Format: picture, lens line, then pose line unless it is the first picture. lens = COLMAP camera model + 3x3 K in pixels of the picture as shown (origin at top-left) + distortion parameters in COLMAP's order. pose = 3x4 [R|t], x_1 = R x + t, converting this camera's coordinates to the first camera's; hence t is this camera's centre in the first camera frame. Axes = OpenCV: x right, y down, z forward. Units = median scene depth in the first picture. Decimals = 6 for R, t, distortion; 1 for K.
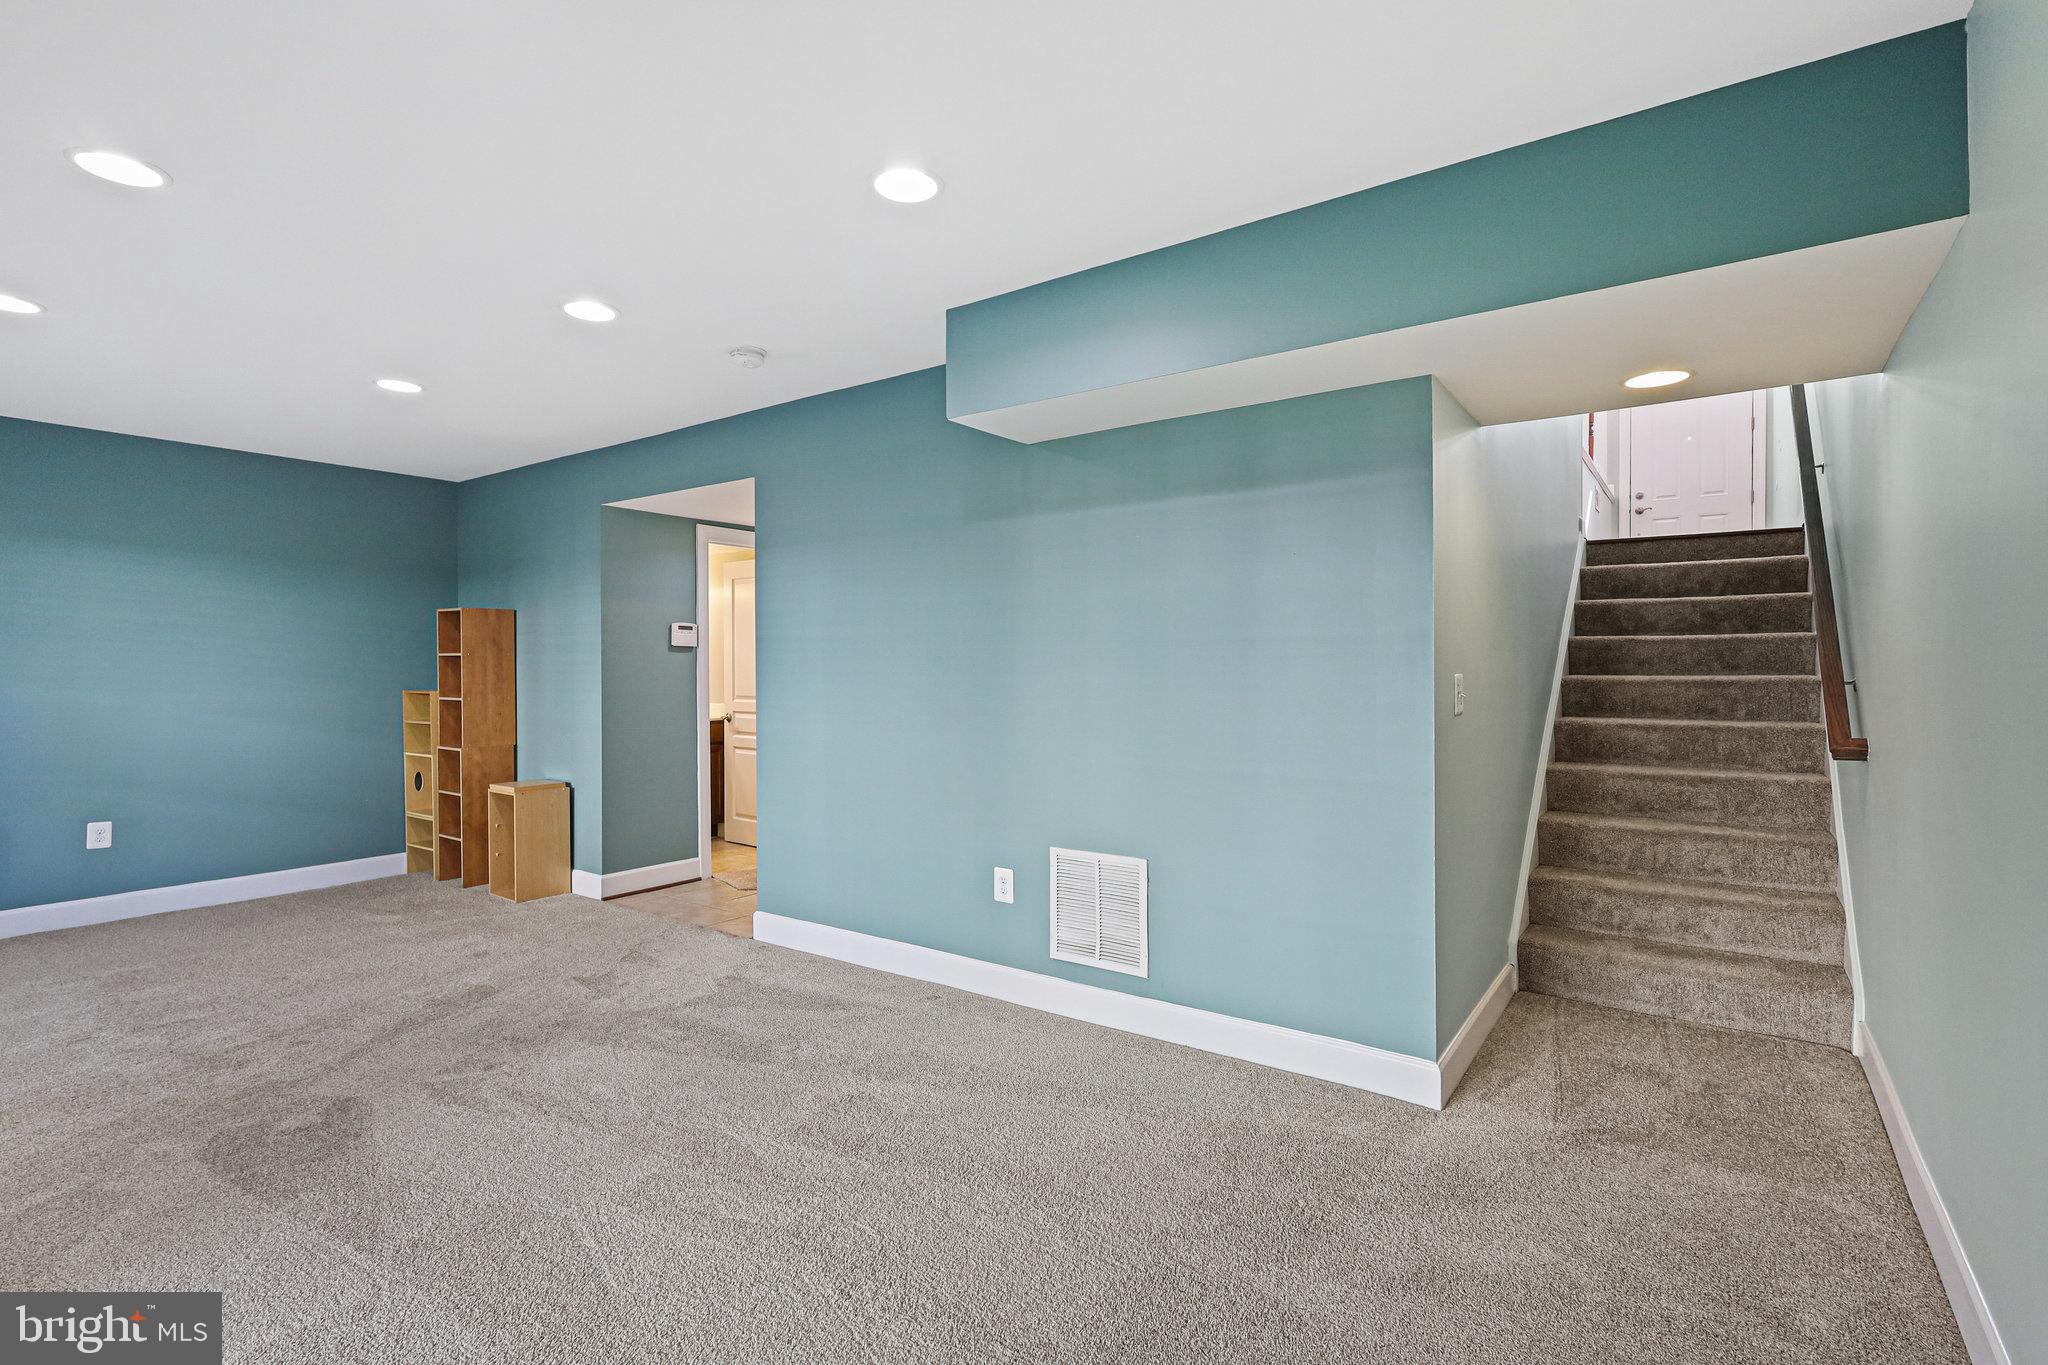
lens RADIAL K [[969.5, 0, 1024.9], [0, 969.5, 676.6], [0, 0, 1]] dist [0.000359, 0.000020]
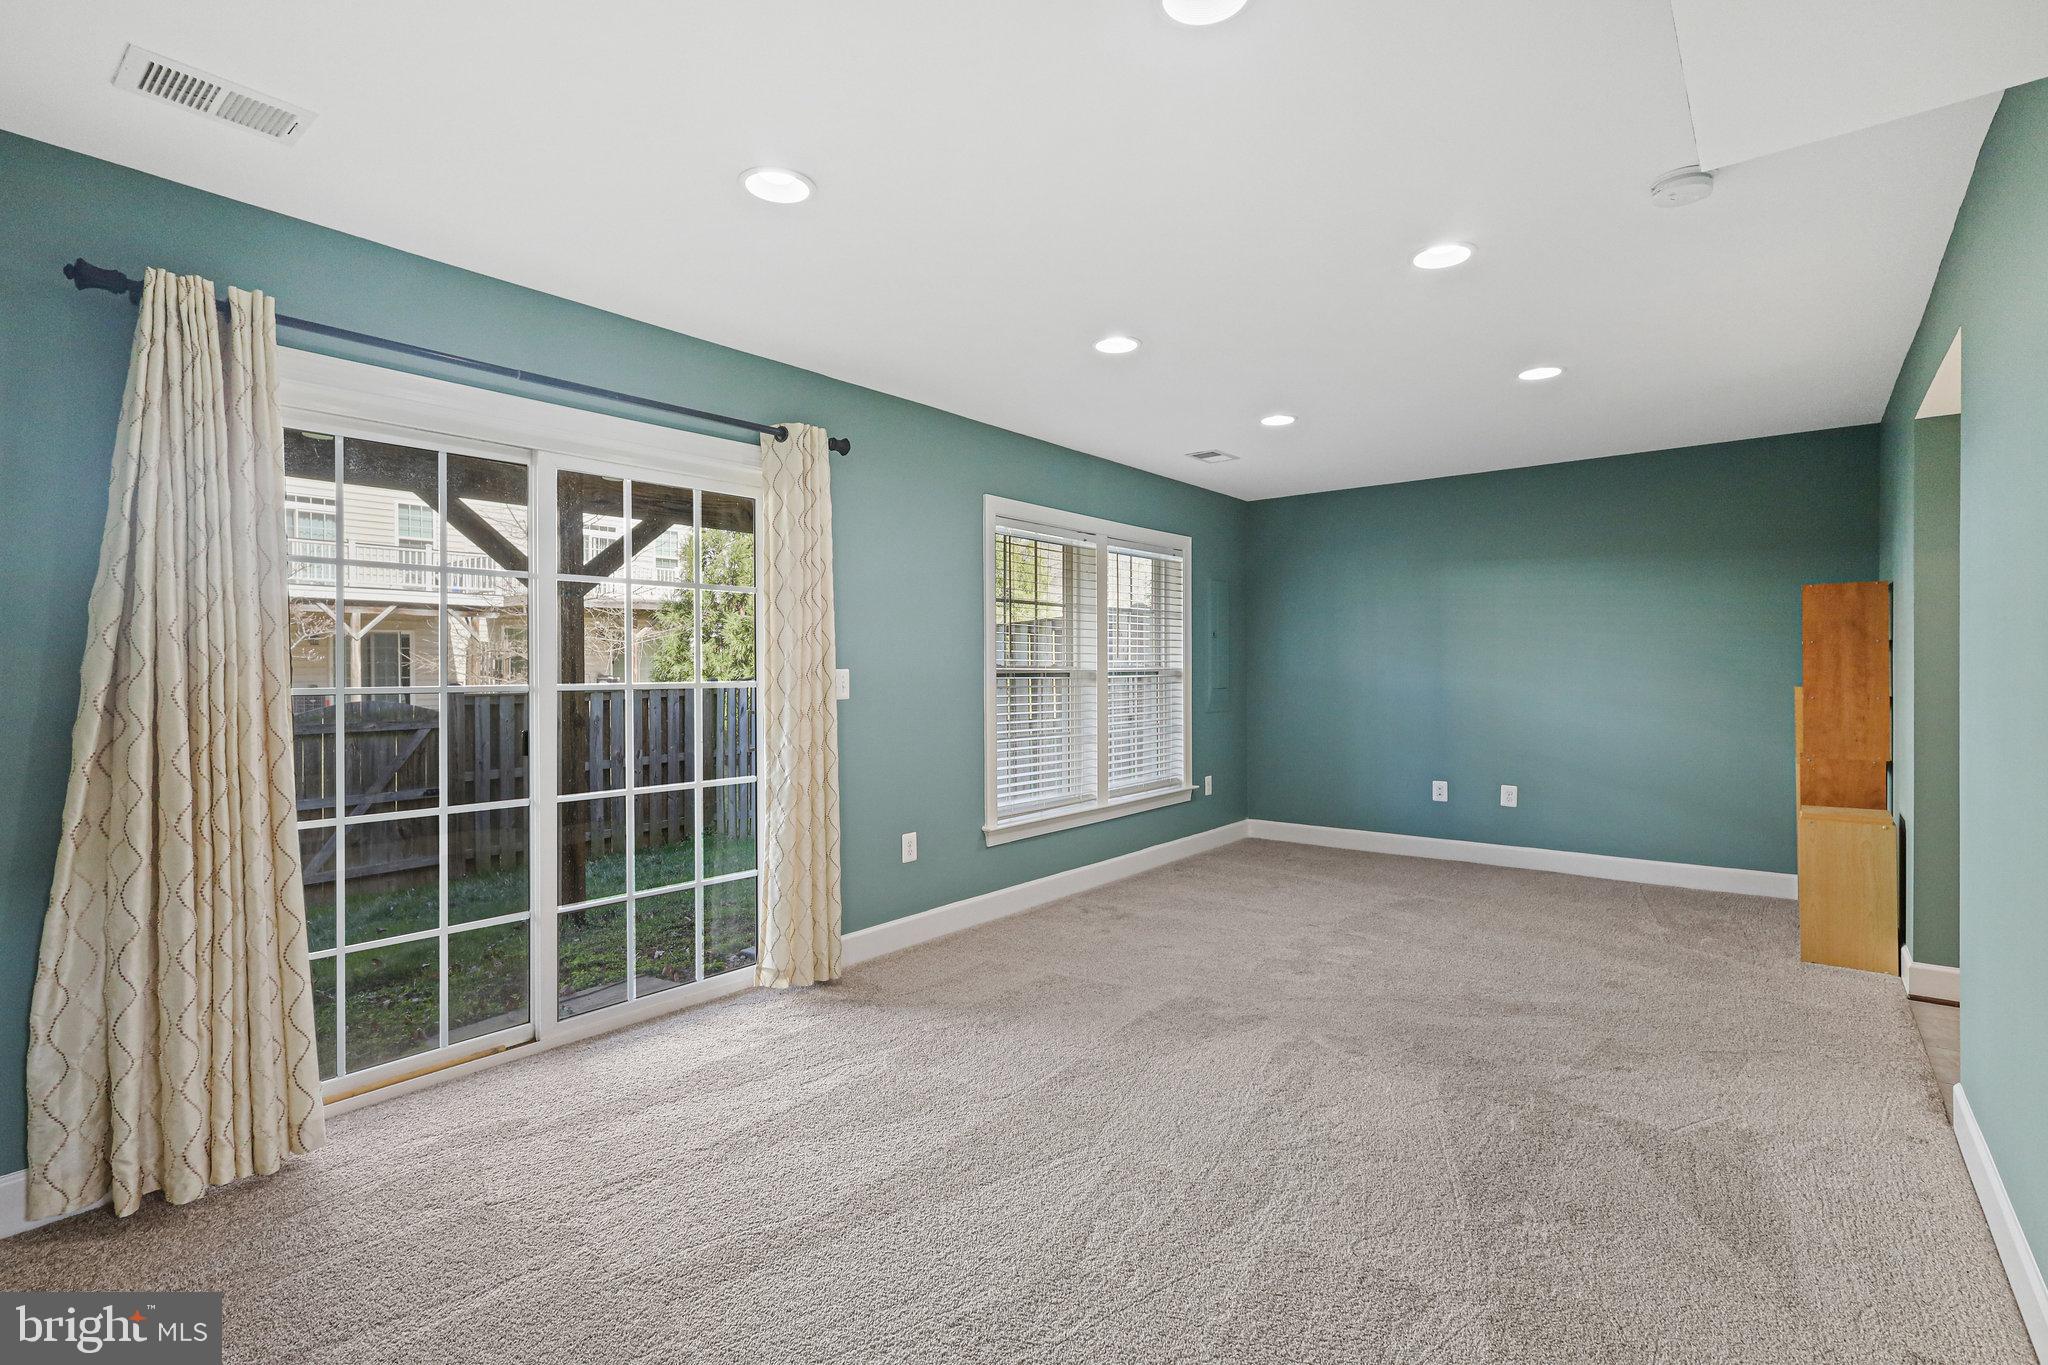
lens RADIAL K [[954.0, 0, 1017.9], [0, 954.0, 661.1], [0, 0, 1]] dist [0.000825, 0.000099]
pose [[-0.058092, -0.002624, -0.998308, 0.392079], [-0.003931, 0.999989, -0.002399, -0.004300], [0.998303, 0.003785, -0.058102, 0.584022]]
